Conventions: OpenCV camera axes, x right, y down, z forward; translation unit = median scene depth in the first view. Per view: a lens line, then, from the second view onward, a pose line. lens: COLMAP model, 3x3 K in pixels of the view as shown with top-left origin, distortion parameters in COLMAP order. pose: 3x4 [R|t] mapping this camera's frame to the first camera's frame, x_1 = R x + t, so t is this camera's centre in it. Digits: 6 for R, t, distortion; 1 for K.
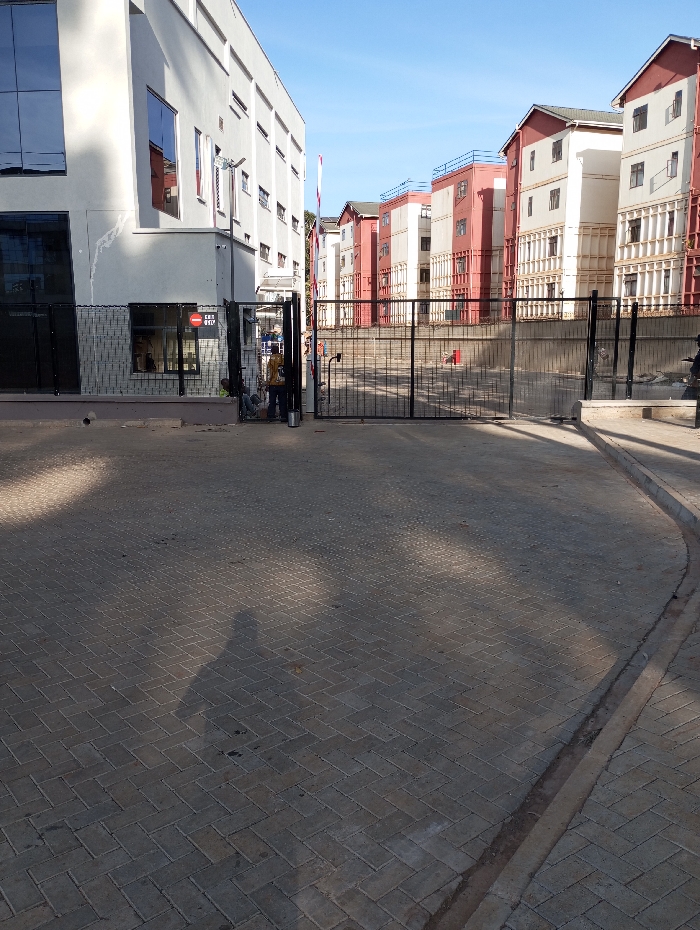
lens RADIAL K [[749.1, 0, 350.0], [0, 749.1, 465.0], [0, 0, 1]] dist [0.001604, -0.006491]
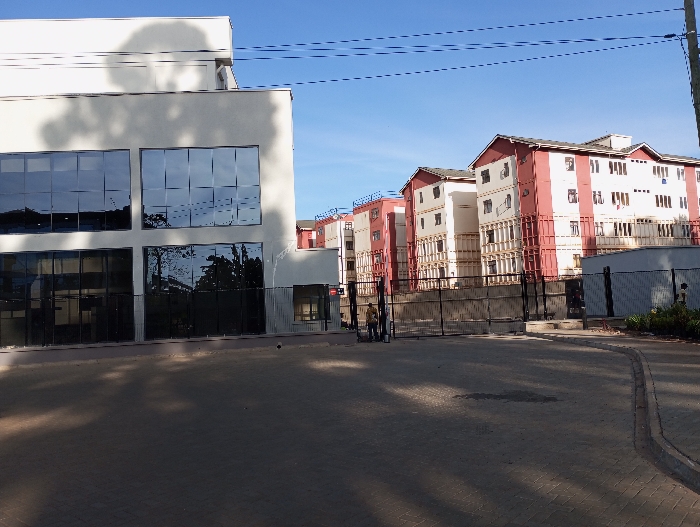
lens RADIAL K [[542.0, 0, 350.0], [0, 542.0, 263.5], [0, 0, 1]] dist [0.033149, 0.000215]
pose [[0.988048, -0.033311, 0.150506, -0.113640], [0.069617, 0.967556, -0.242876, 0.025980], [-0.137533, 0.250451, 0.958311, -0.123541]]
